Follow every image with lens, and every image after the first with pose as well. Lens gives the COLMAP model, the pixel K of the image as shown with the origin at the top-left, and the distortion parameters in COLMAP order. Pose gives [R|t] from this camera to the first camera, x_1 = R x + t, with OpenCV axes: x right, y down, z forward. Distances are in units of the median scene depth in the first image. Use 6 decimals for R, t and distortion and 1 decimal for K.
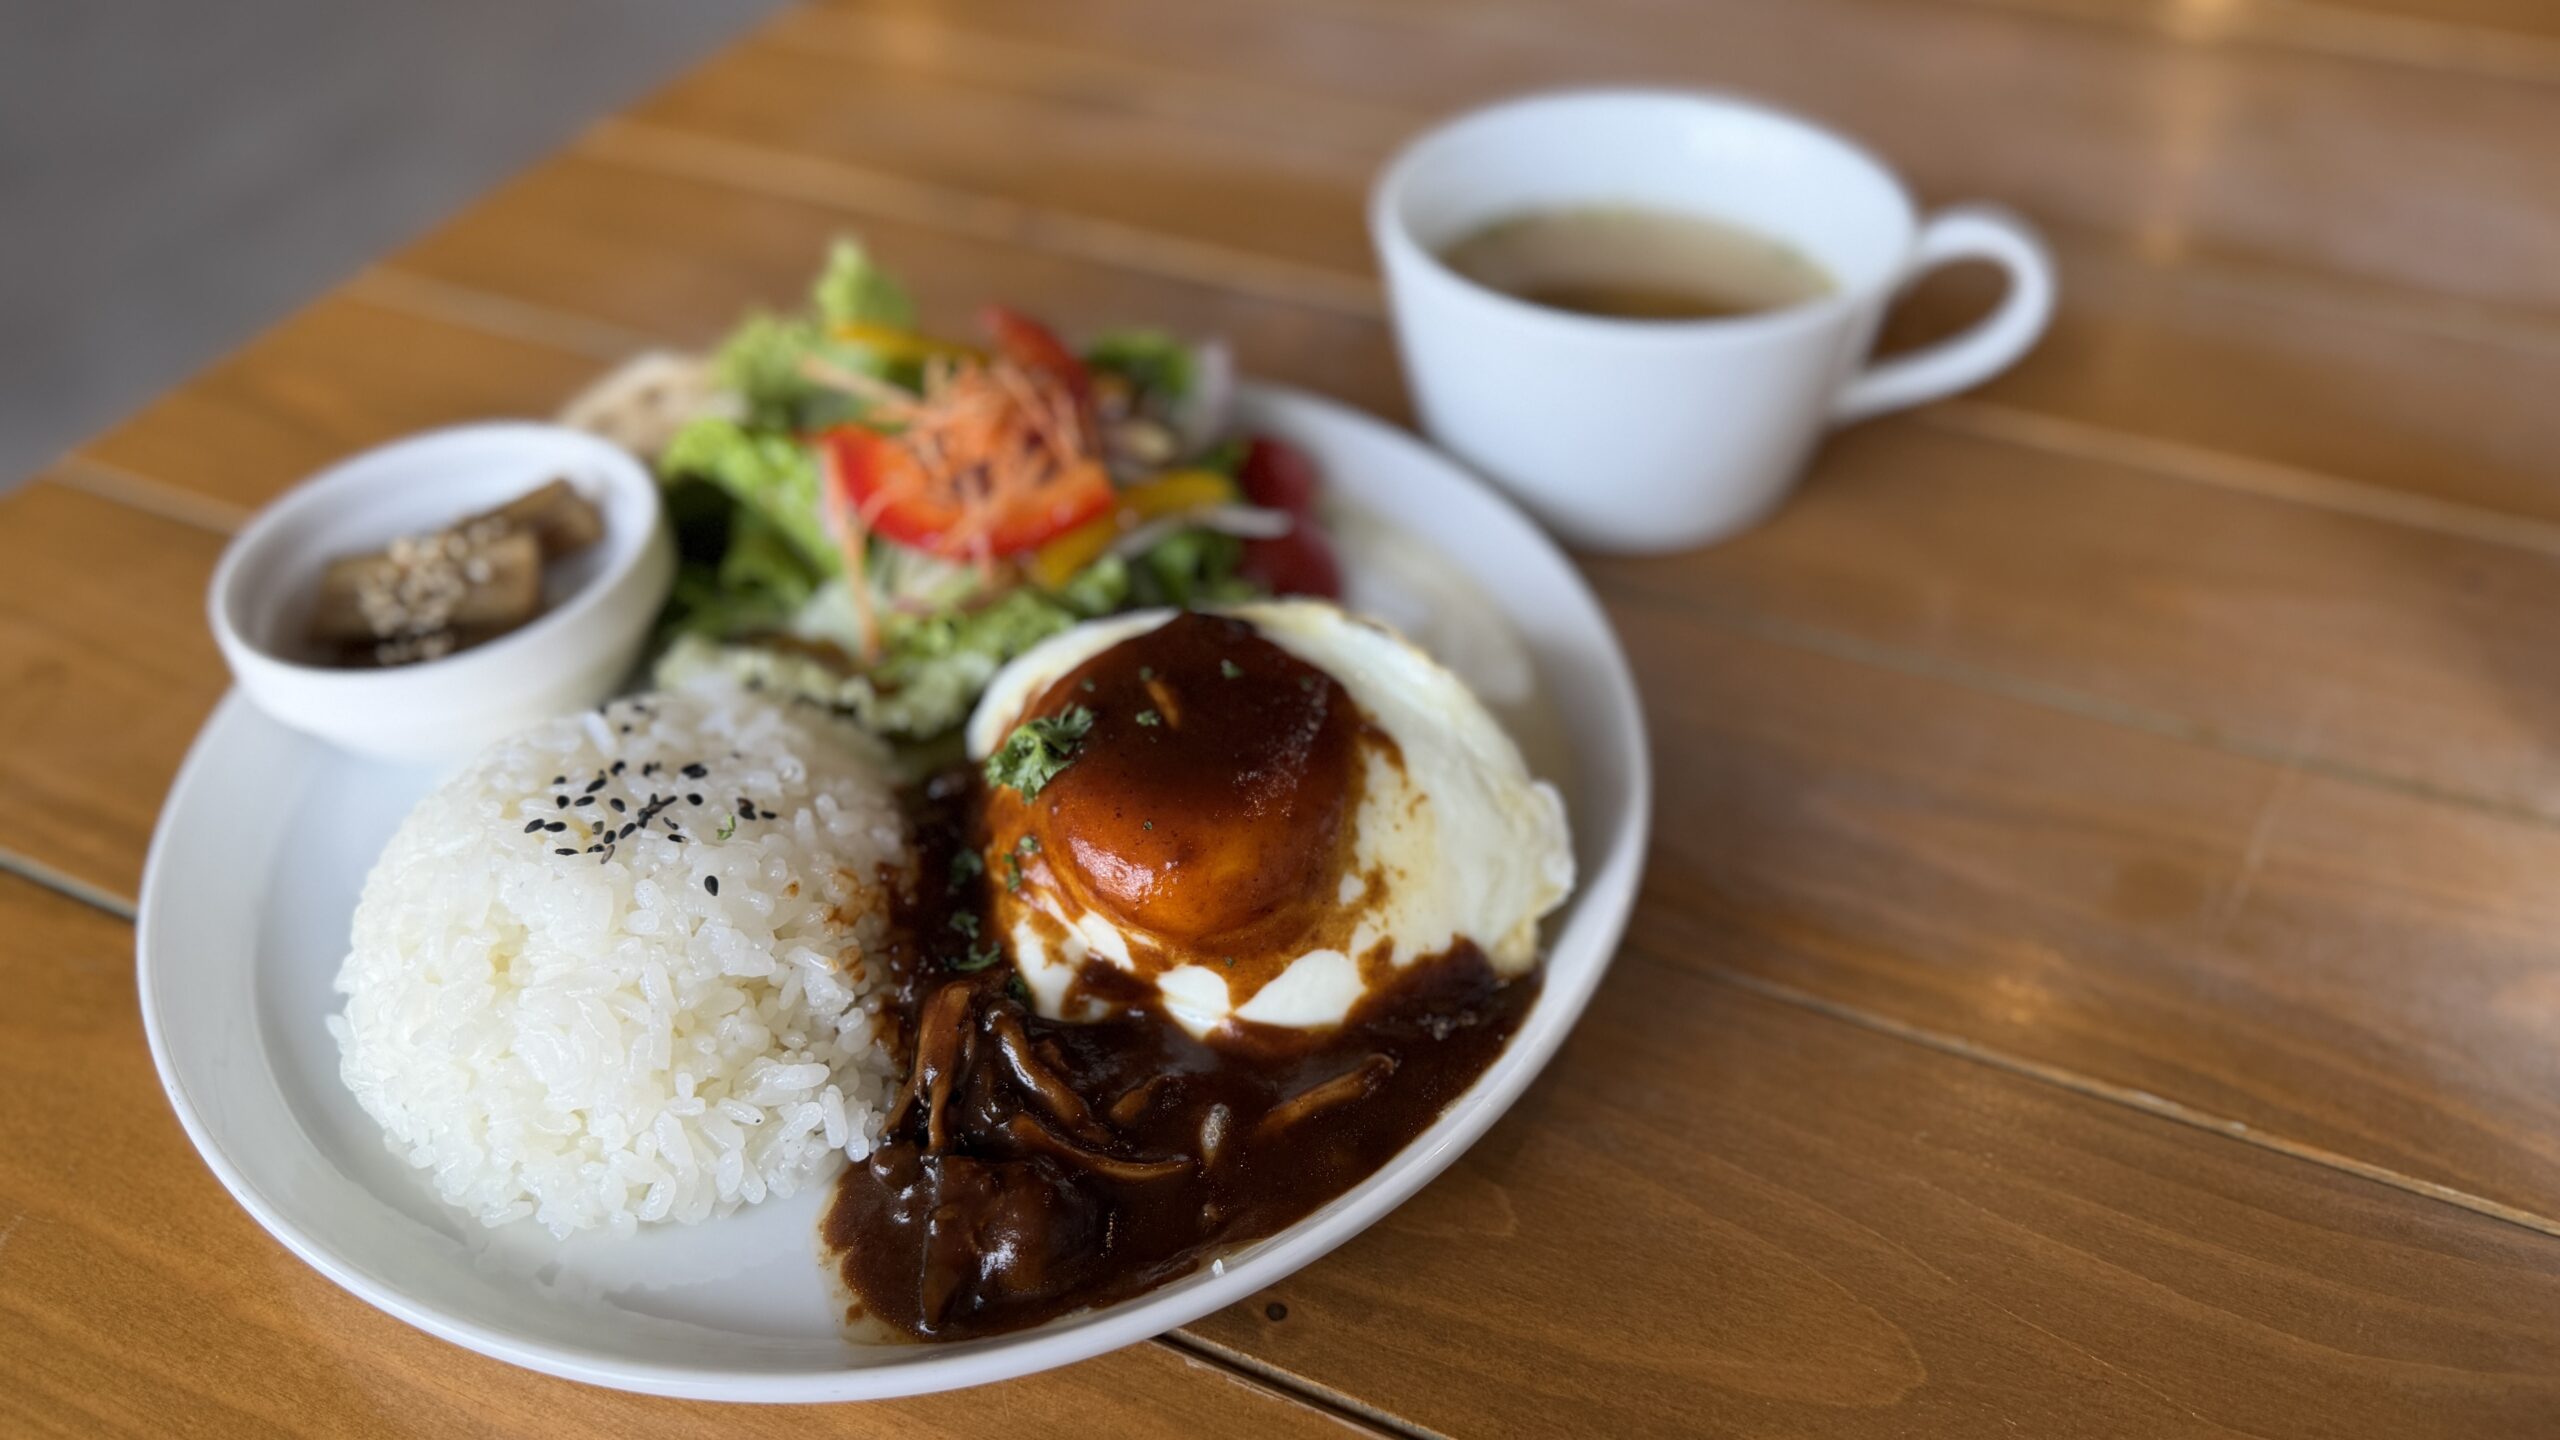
lens RADIAL K [[1798.1, 0, 1277.3], [0, 1798.1, 720.6], [0, 0, 1]] dist [-0.005145, -0.005086]
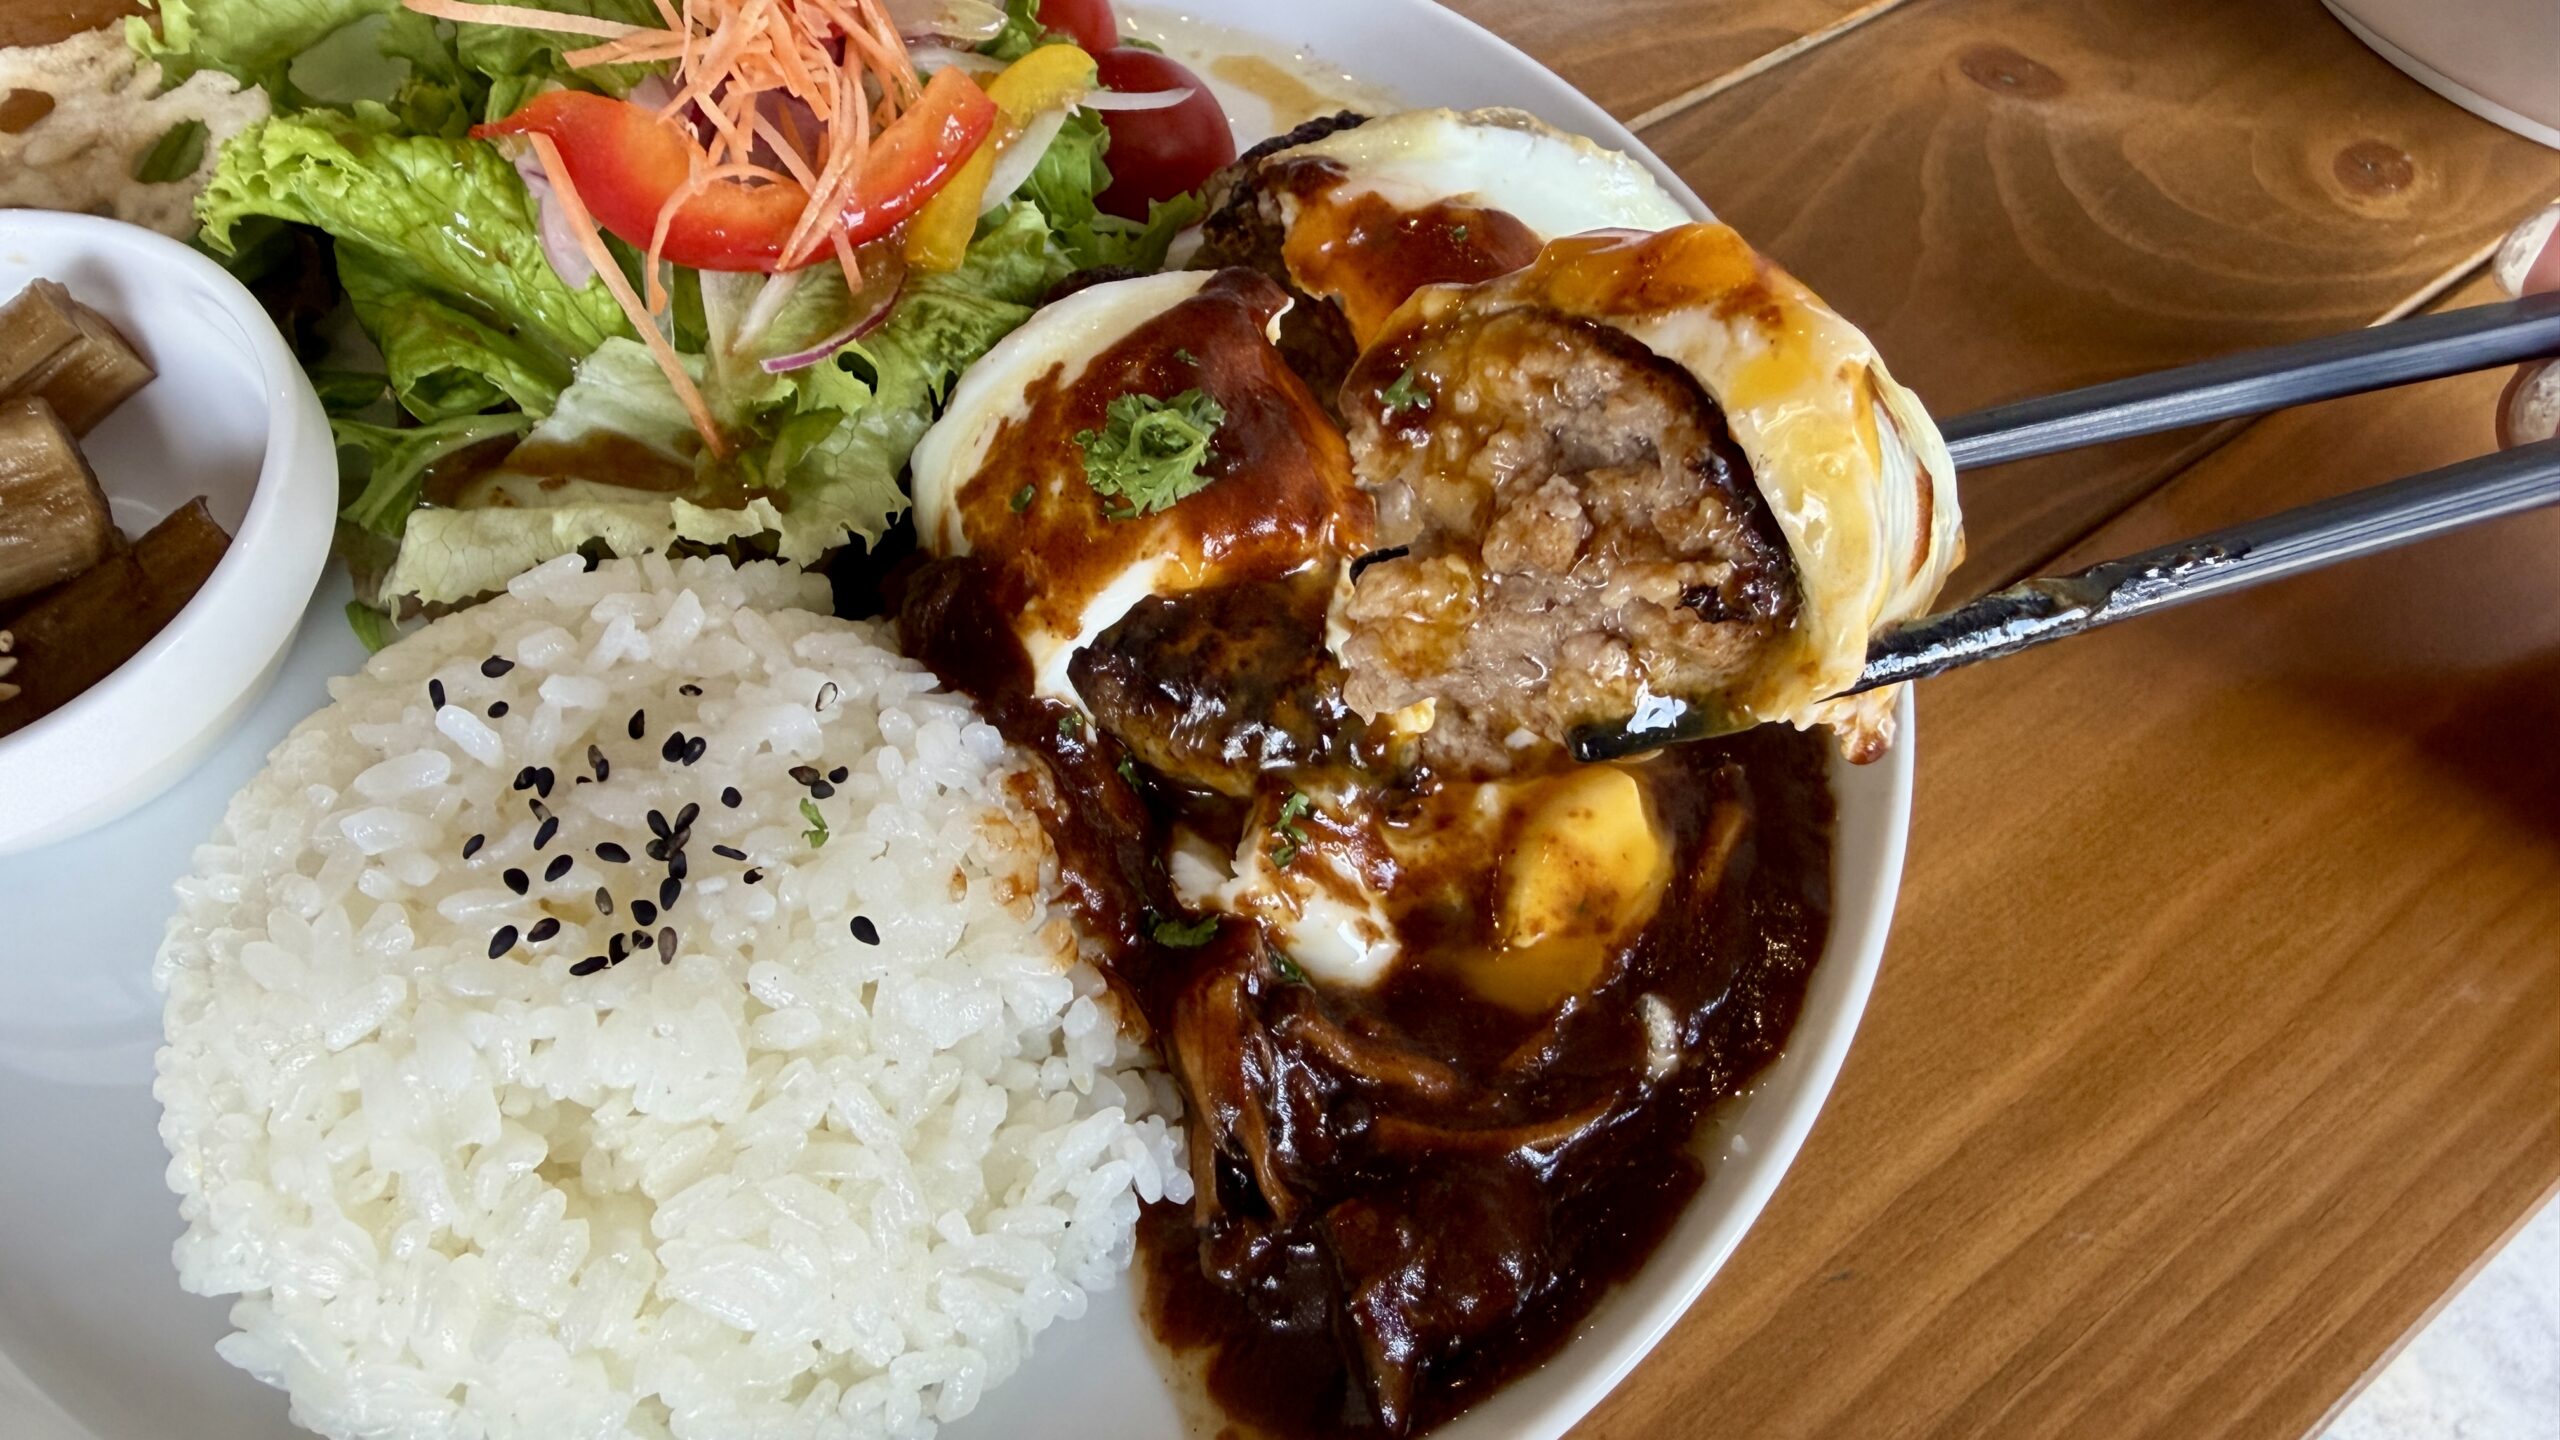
lens RADIAL K [[1798.1, 0, 1281.5], [0, 1798.1, 716.5], [0, 0, 1]] dist [-0.005145, -0.005086]
pose [[0.889006, -0.327648, 0.319867, -0.346397], [0.221899, 0.919325, 0.324964, -0.139093], [-0.400536, -0.217917, 0.889991, 0.391892]]
